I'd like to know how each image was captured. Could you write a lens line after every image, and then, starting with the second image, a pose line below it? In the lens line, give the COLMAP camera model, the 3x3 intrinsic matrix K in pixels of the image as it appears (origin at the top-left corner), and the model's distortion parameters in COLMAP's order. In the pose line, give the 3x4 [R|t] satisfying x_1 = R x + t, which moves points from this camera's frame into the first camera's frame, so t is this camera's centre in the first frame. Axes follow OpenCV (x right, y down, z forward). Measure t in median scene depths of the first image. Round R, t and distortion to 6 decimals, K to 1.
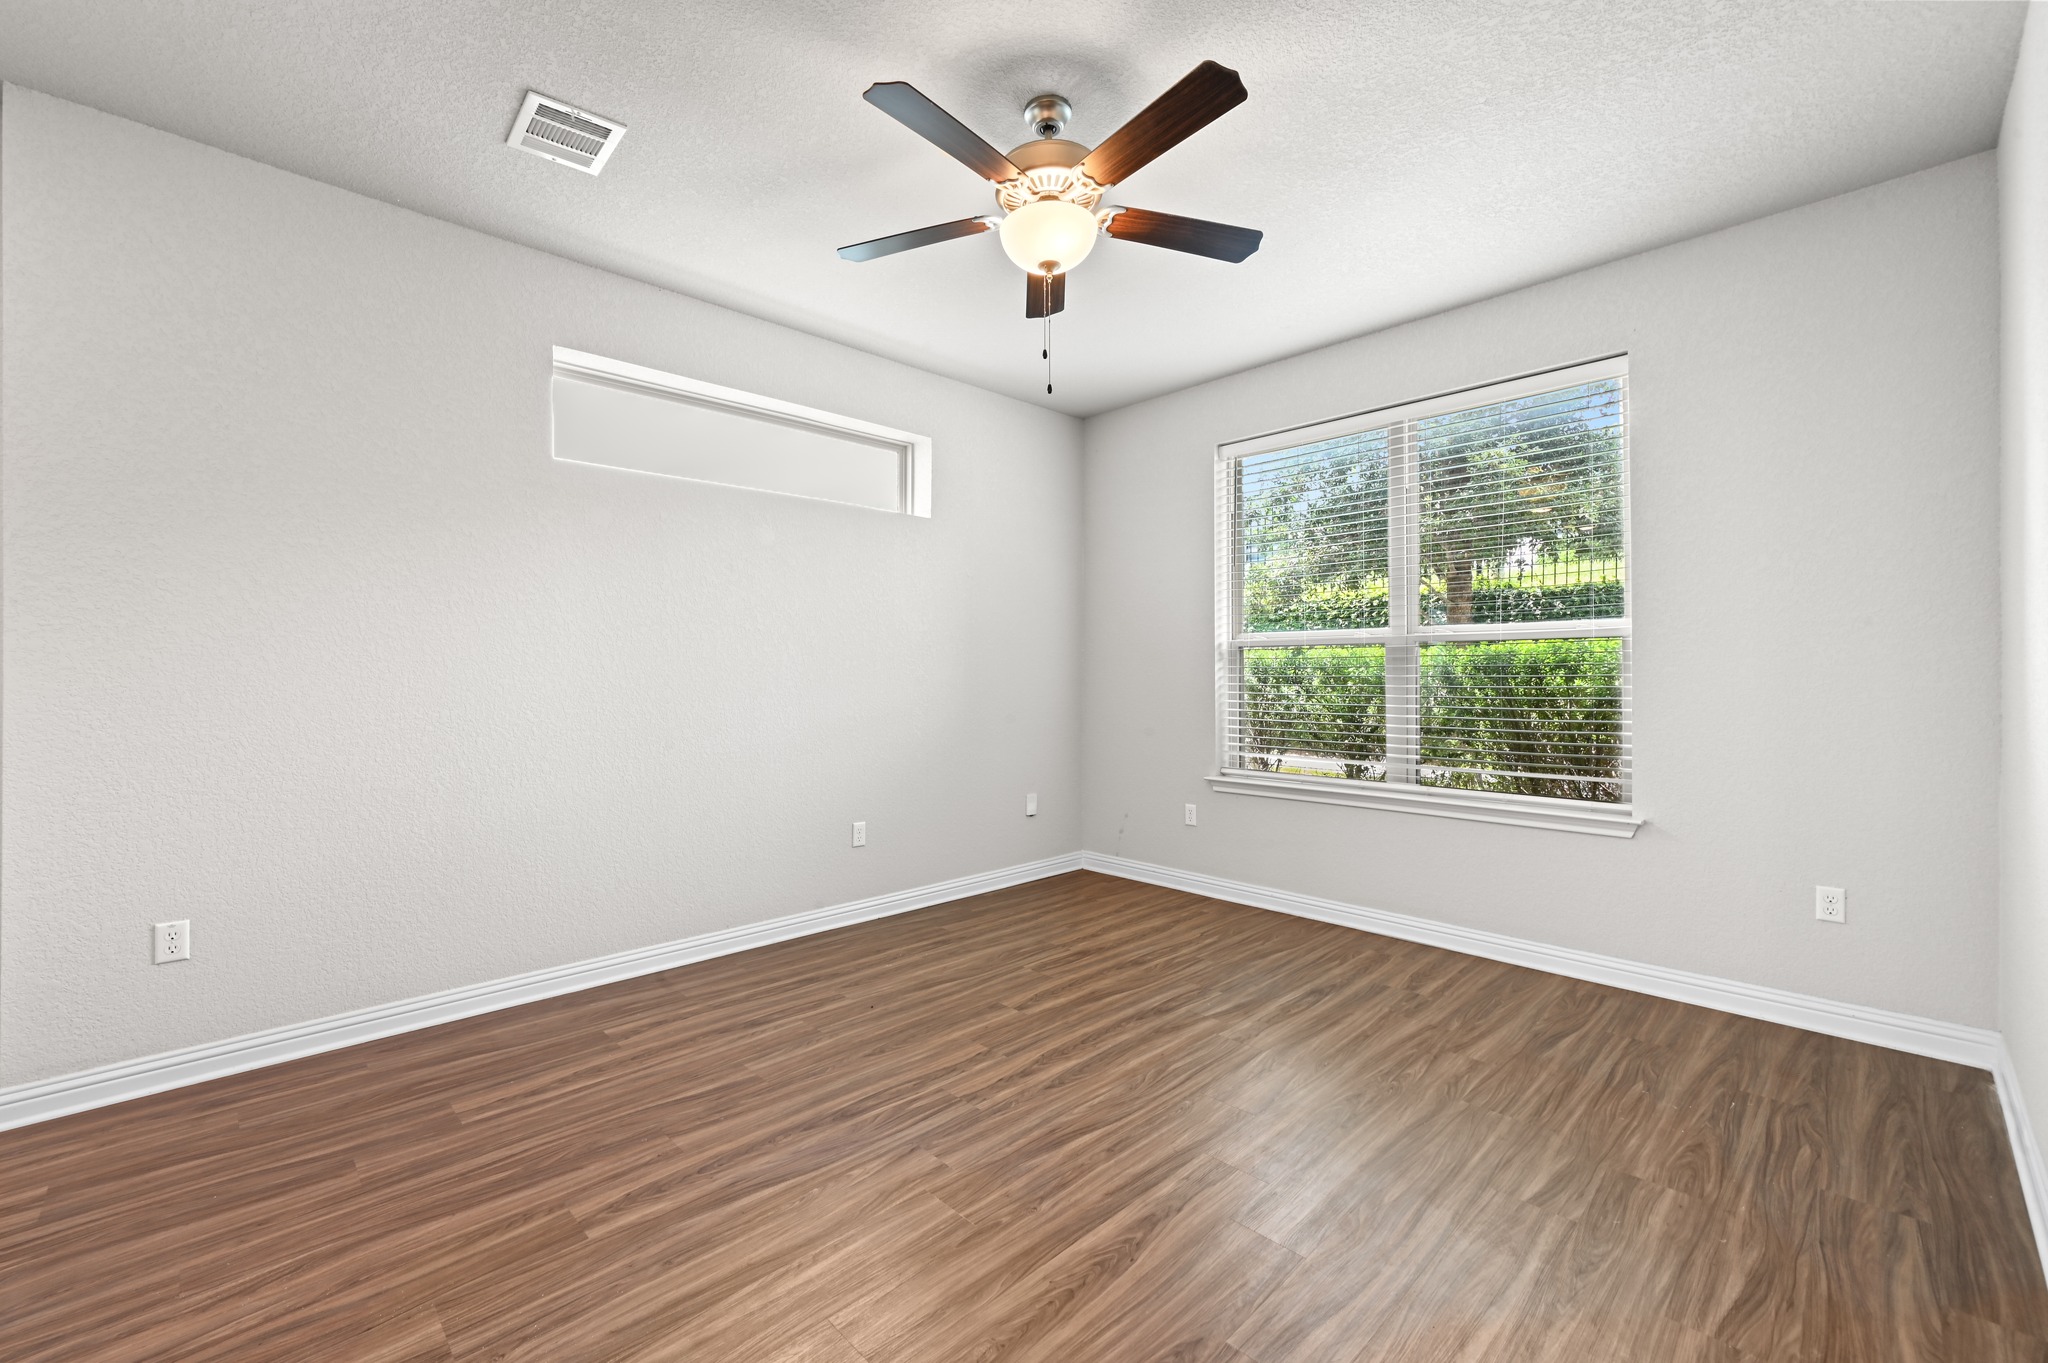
lens RADIAL K [[835.0, 0, 996.2], [0, 835.0, 678.7], [0, 0, 1]] dist [-0.001039, 0.000221]
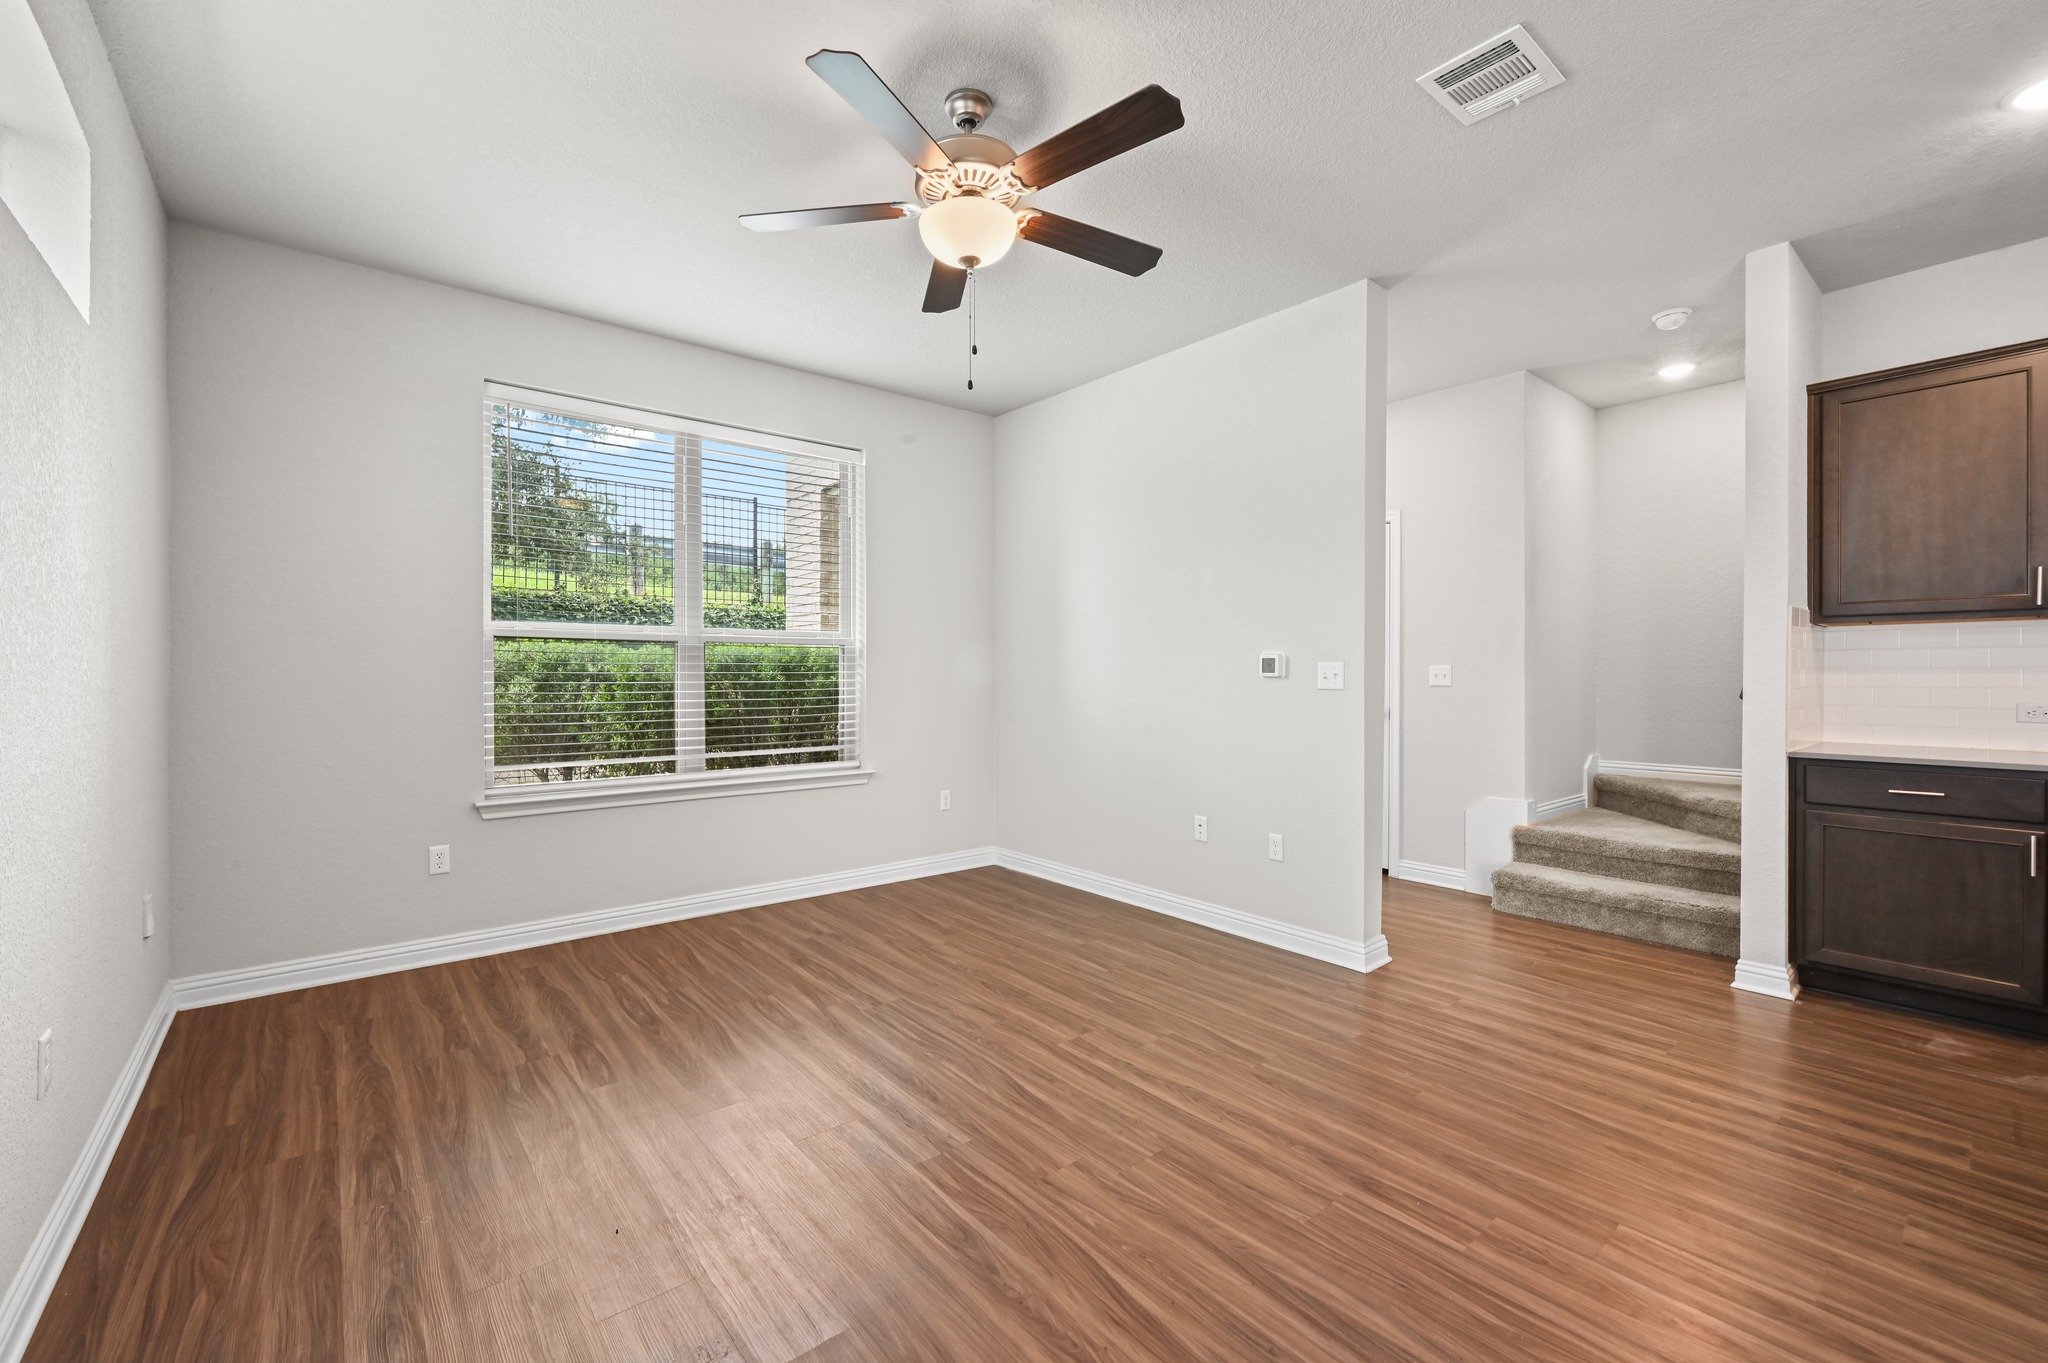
lens RADIAL K [[835.0, 0, 999.3], [0, 835.0, 675.8], [0, 0, 1]] dist [-0.001039, 0.000221]
pose [[0.079257, -0.002402, 0.996851, -0.637938], [0.002771, 0.999994, 0.002189, -0.000570], [-0.996850, 0.002589, 0.079263, 0.607523]]
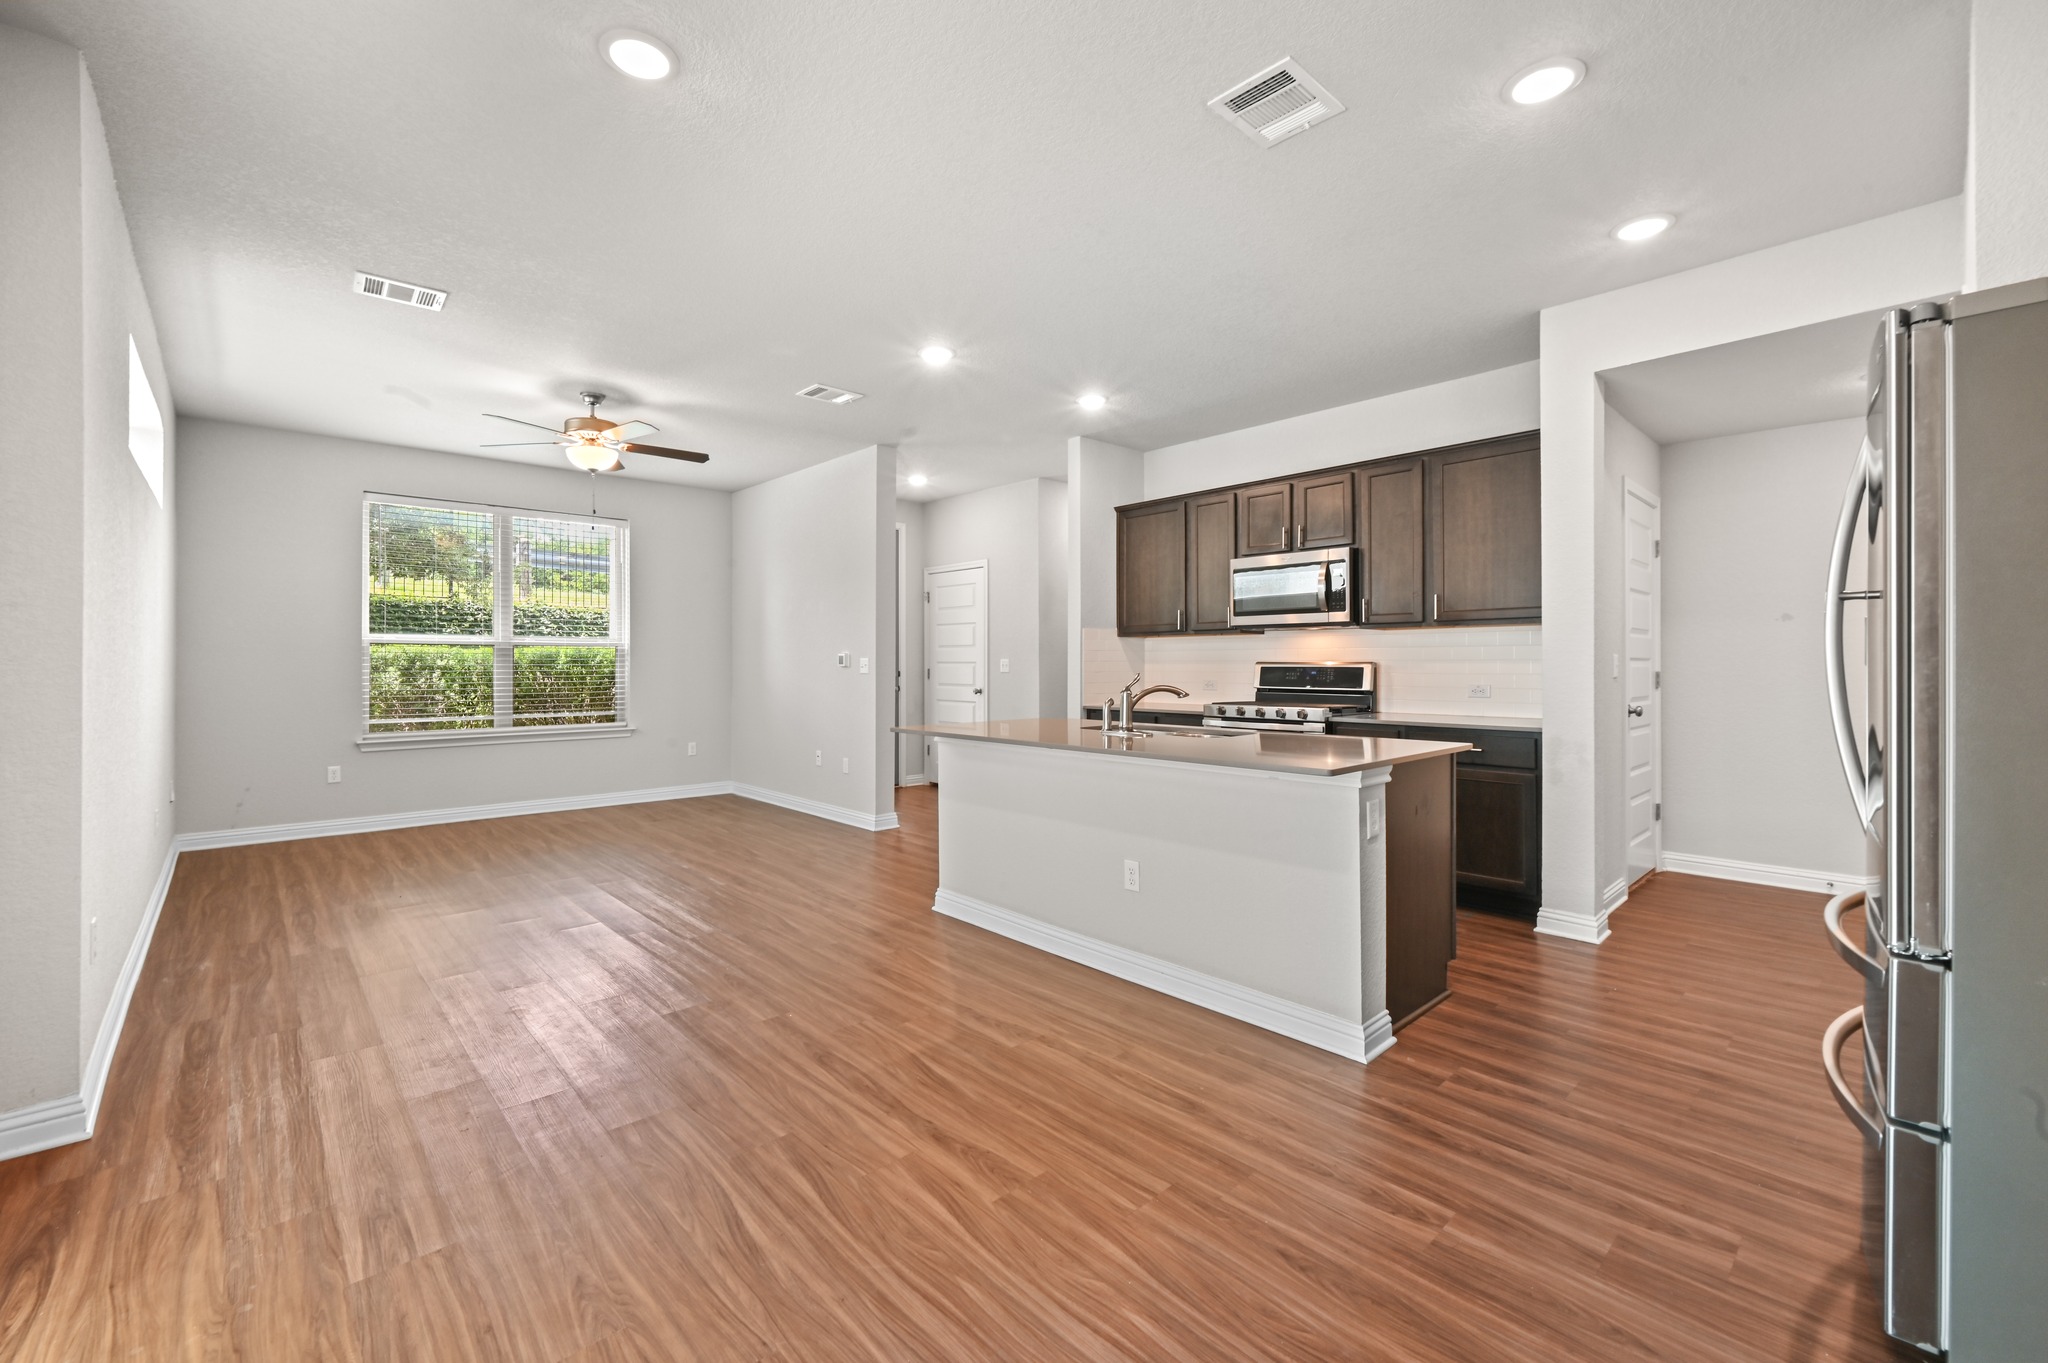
lens RADIAL K [[835.0, 0, 1012.1], [0, 835.0, 670.0], [0, 0, 1]] dist [-0.001039, 0.000221]
pose [[0.011757, -0.007093, 0.999906, -1.388328], [0.004952, 0.999963, 0.007035, 0.000263], [-0.999919, 0.004869, 0.011792, -0.055557]]
